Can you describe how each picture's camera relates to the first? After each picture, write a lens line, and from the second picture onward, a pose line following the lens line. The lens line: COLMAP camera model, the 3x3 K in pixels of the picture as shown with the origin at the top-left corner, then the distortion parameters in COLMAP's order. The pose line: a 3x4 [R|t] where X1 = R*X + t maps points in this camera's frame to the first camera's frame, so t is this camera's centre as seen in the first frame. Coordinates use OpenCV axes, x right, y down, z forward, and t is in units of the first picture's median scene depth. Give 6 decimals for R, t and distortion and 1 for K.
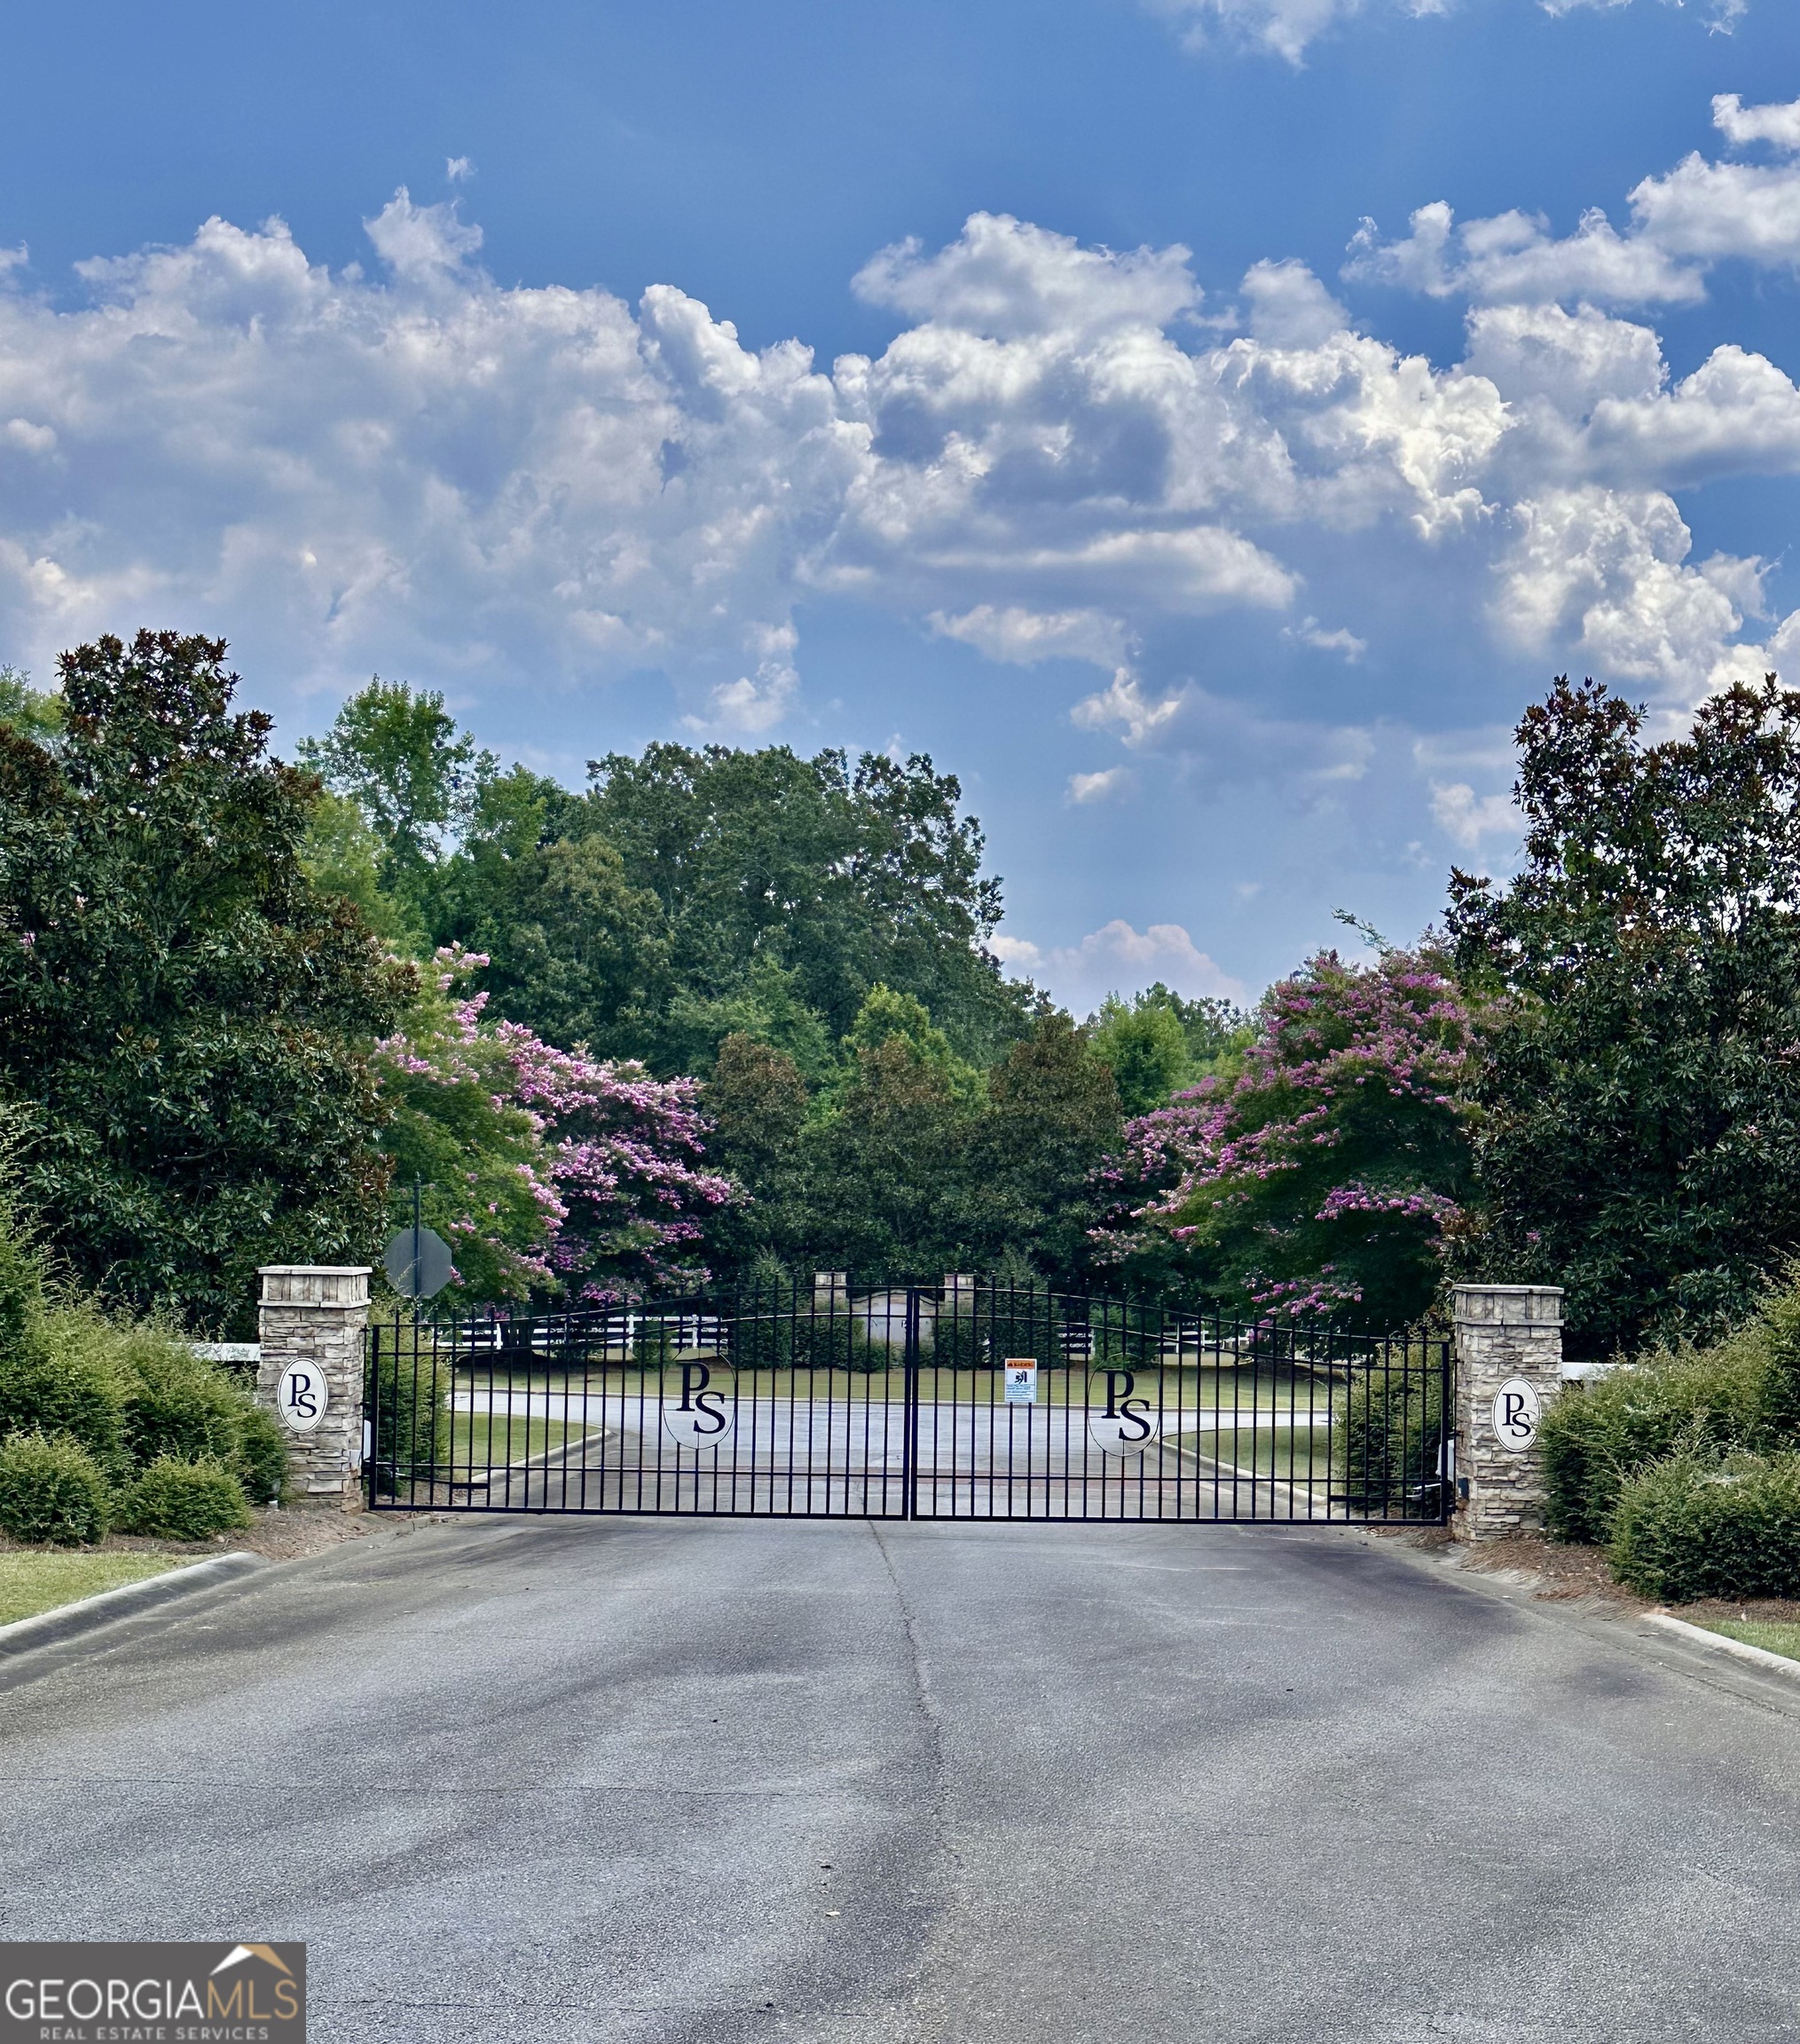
lens RADIAL K [[2698.4, 0, 900.8], [0, 2698.4, 1191.7], [0, 0, 1]] dist [-0.035232, 0.144742]
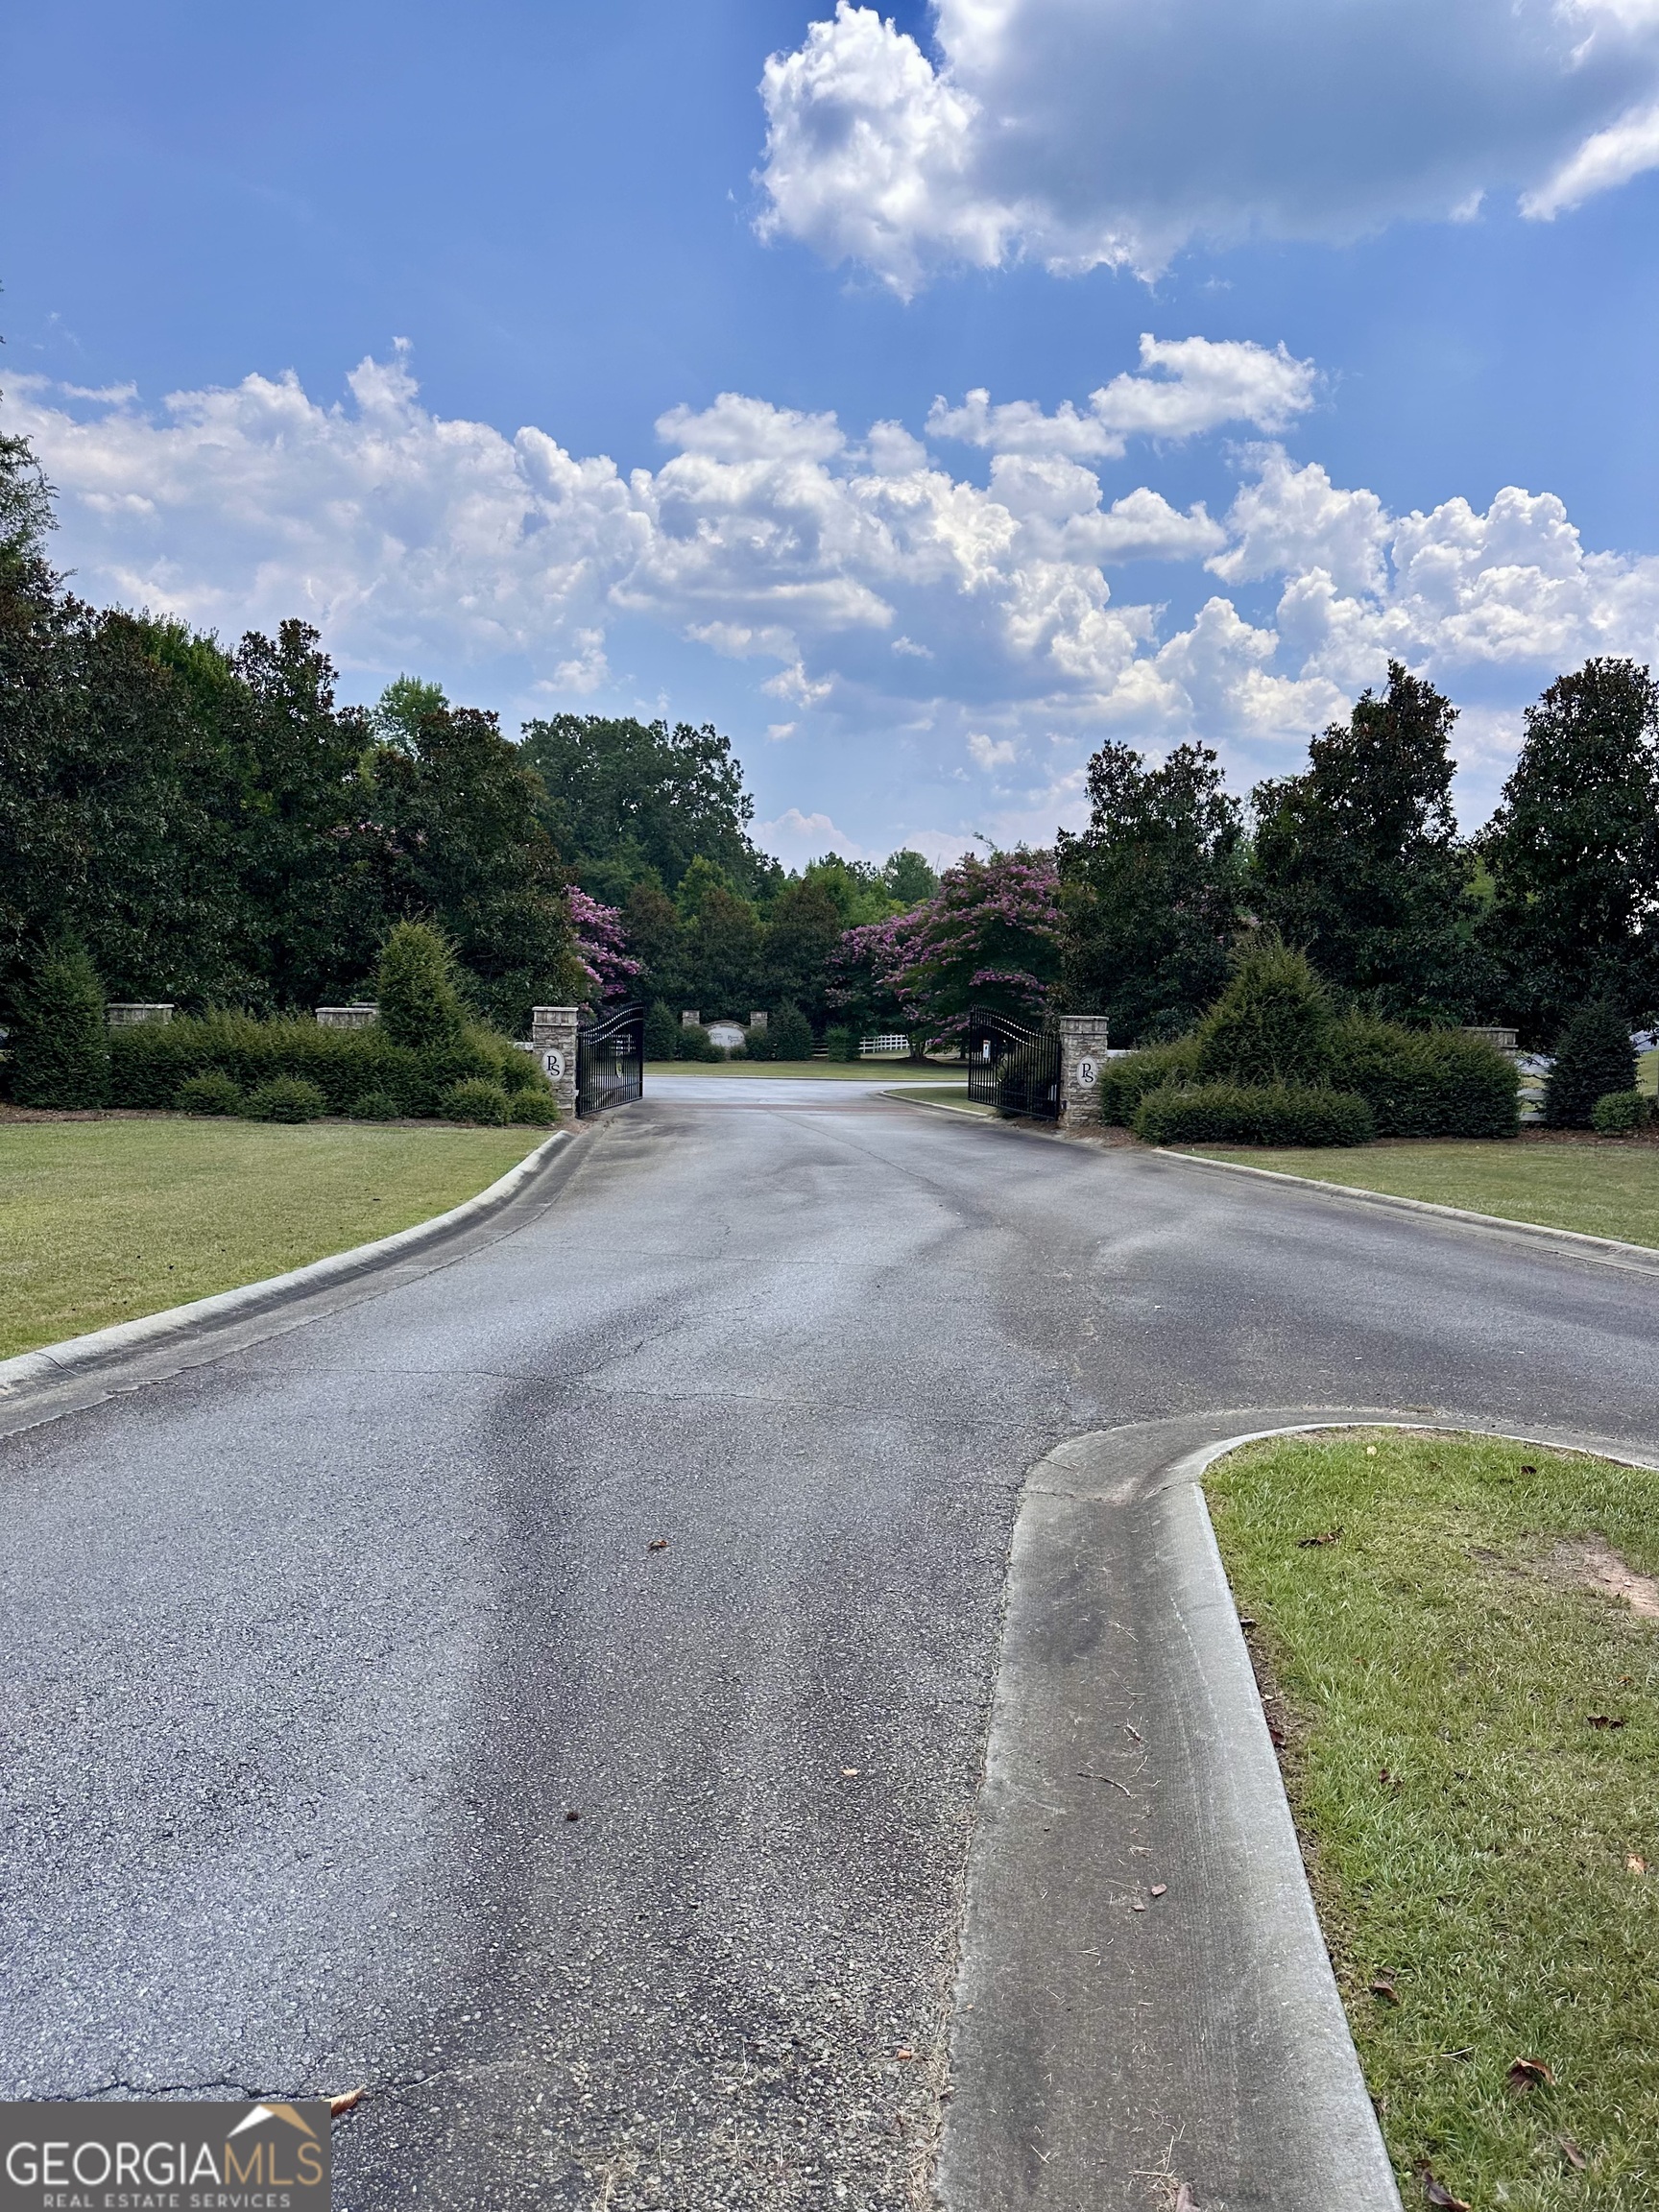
lens RADIAL K [[1535.3, 0, 829.5], [0, 1535.3, 1106.0], [0, 0, 1]] dist [0.002980, -0.001616]
pose [[0.994167, -0.005190, 0.107729, -0.045714], [-0.004659, 0.995843, 0.090965, -0.002417], [-0.107754, -0.090936, 0.990010, -0.095683]]
